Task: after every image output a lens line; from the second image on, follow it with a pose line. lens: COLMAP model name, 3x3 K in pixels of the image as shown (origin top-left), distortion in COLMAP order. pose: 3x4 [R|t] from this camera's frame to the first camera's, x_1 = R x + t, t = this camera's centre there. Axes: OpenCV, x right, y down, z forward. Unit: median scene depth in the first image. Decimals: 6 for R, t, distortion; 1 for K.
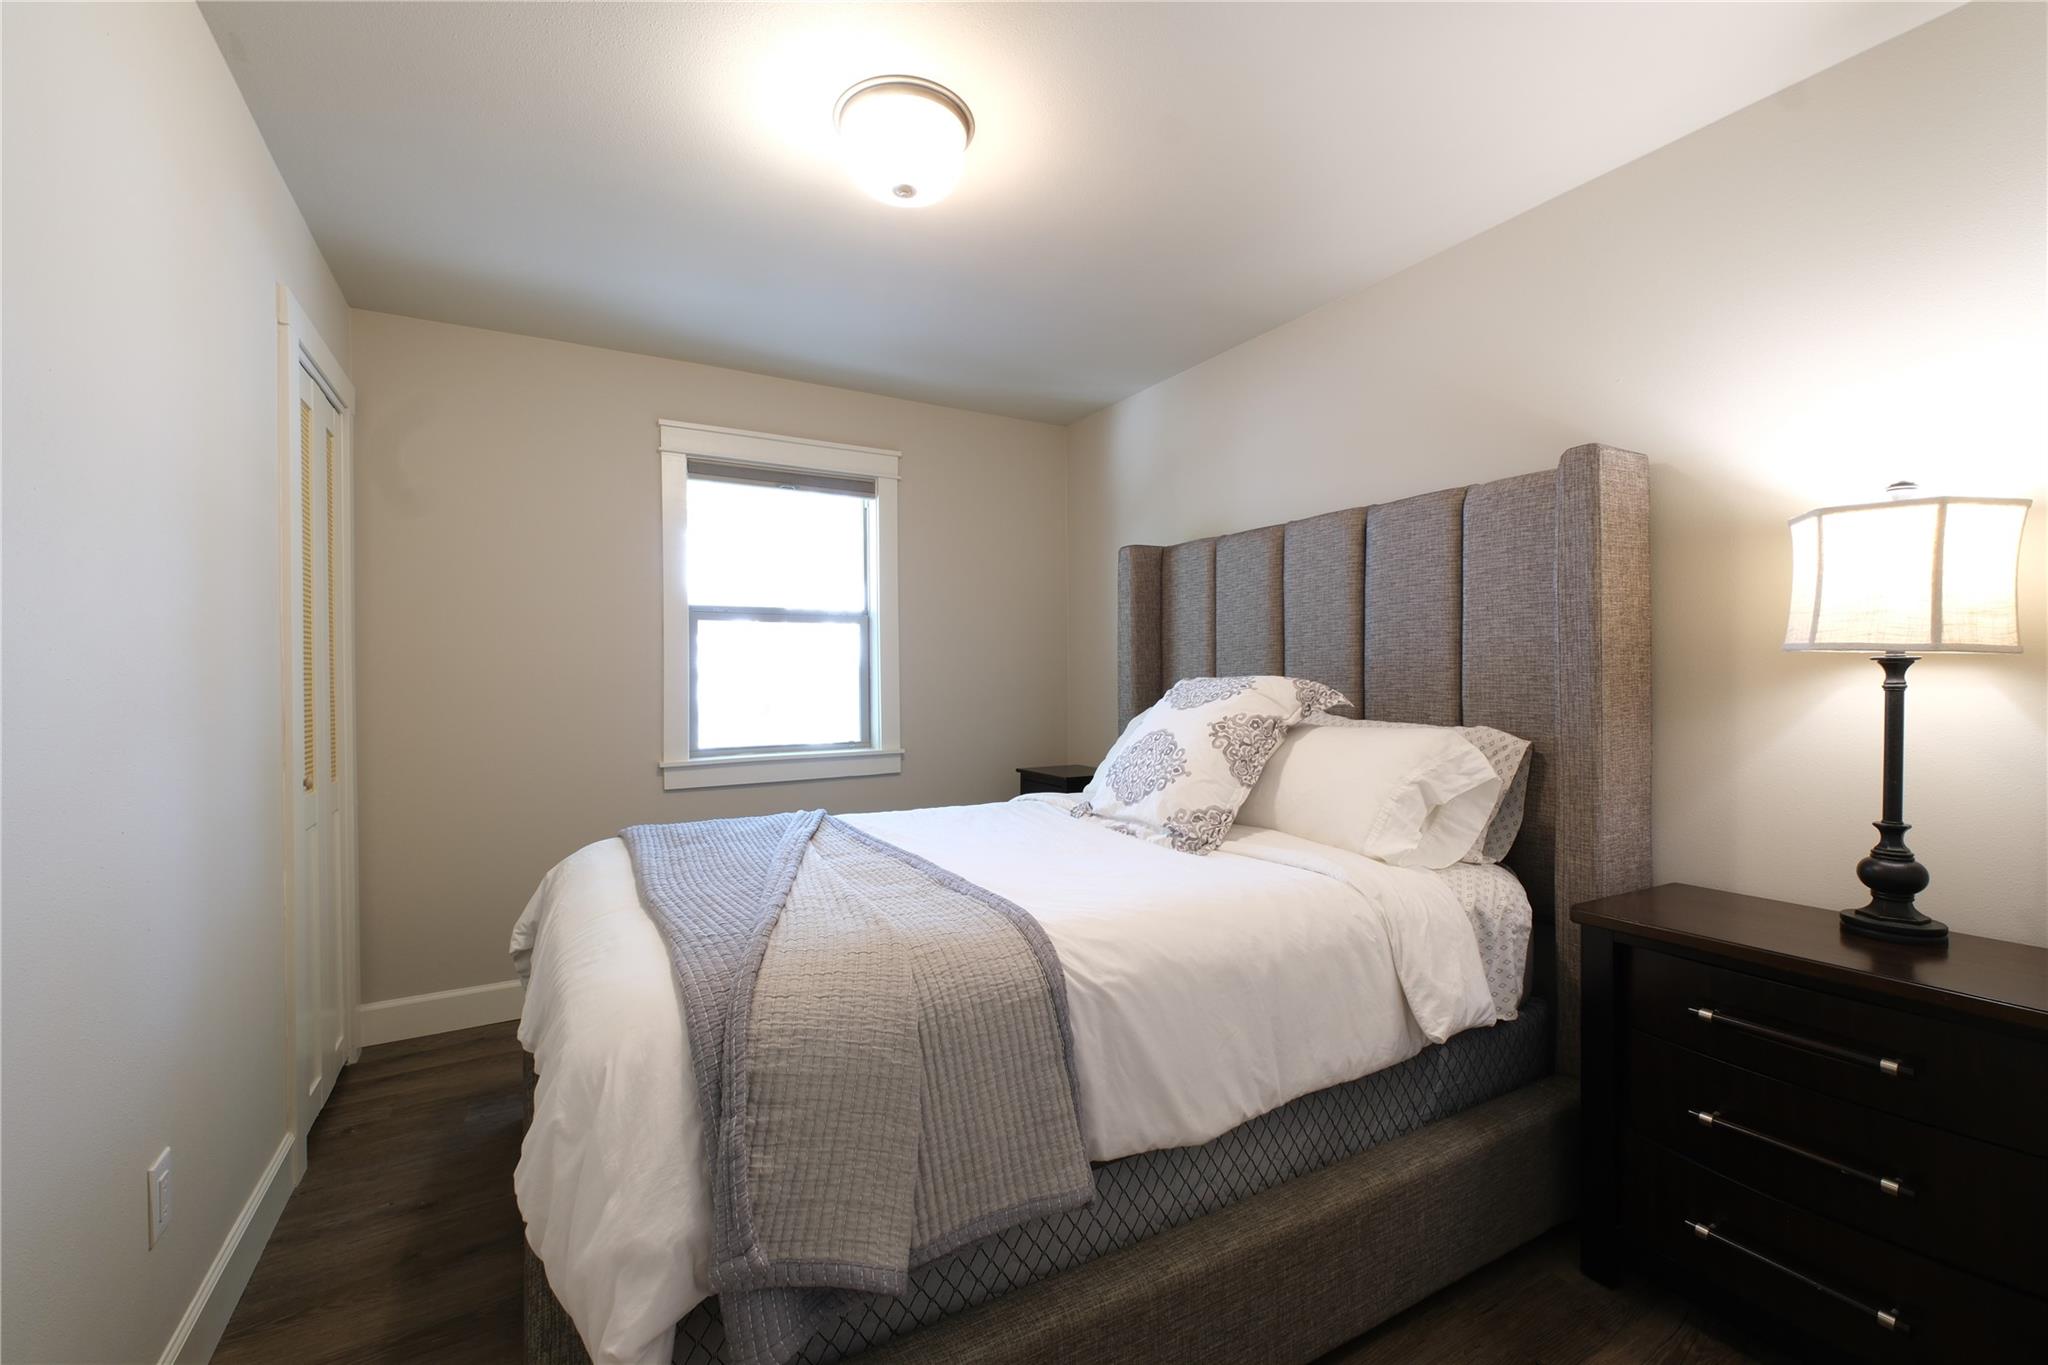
lens RADIAL K [[849.9, 0, 1024.1], [0, 849.9, 684.5], [0, 0, 1]] dist [-0.003610, 0.000121]
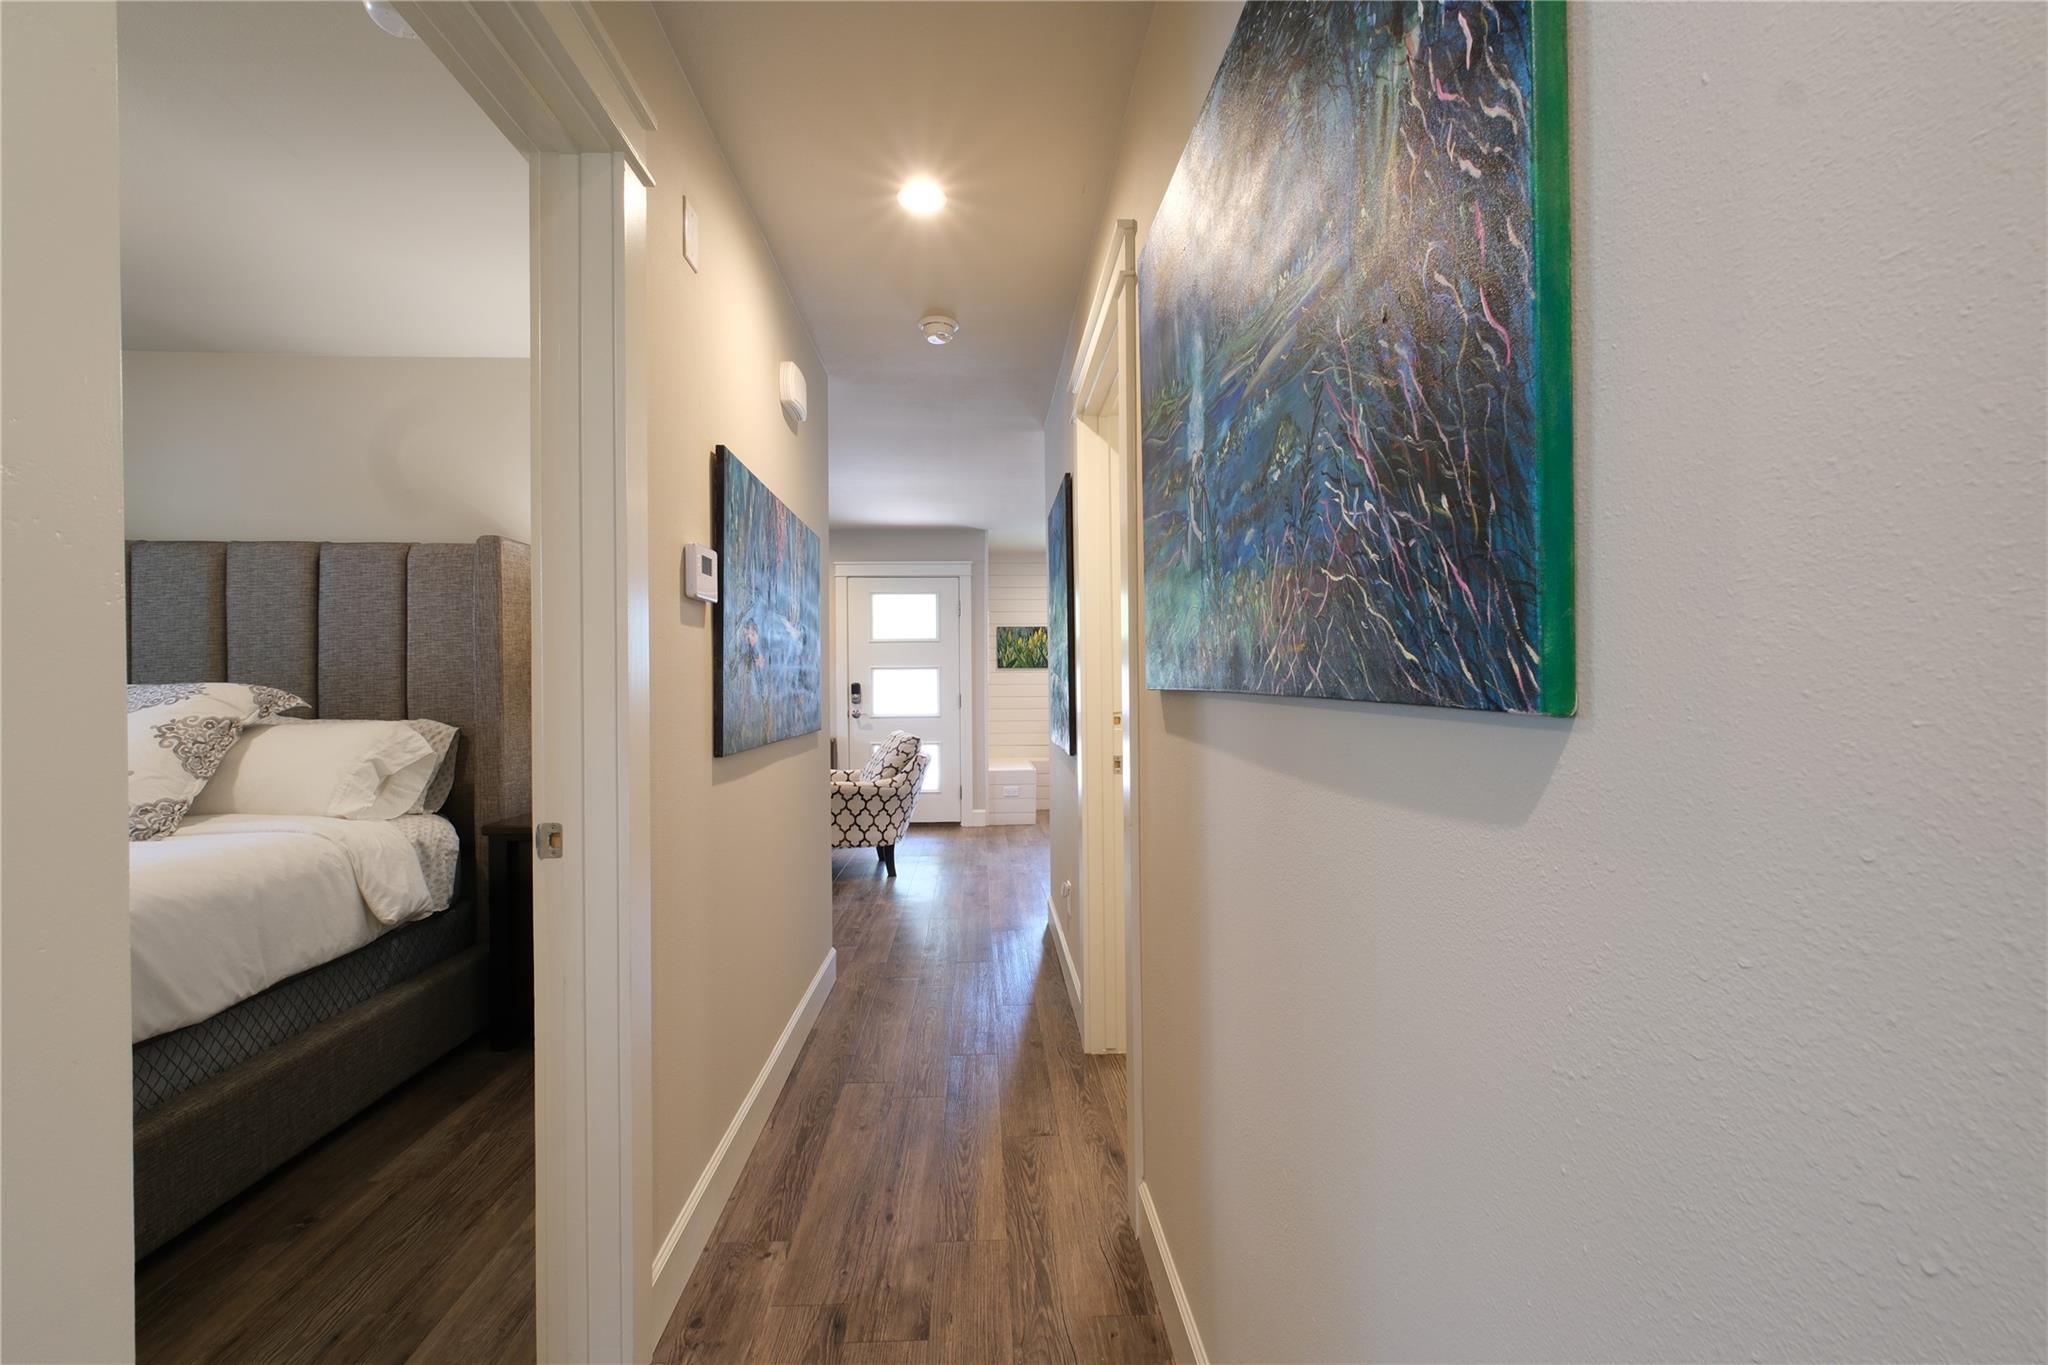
lens RADIAL K [[849.9, 0, 1024.1], [0, 849.9, 684.5], [0, 0, 1]] dist [-0.003610, 0.000121]
pose [[0.451265, -0.000558, 0.892390, -0.270081], [0.010010, 0.999940, -0.004436, 0.008856], [-0.892334, 0.010934, 0.451243, -0.533819]]
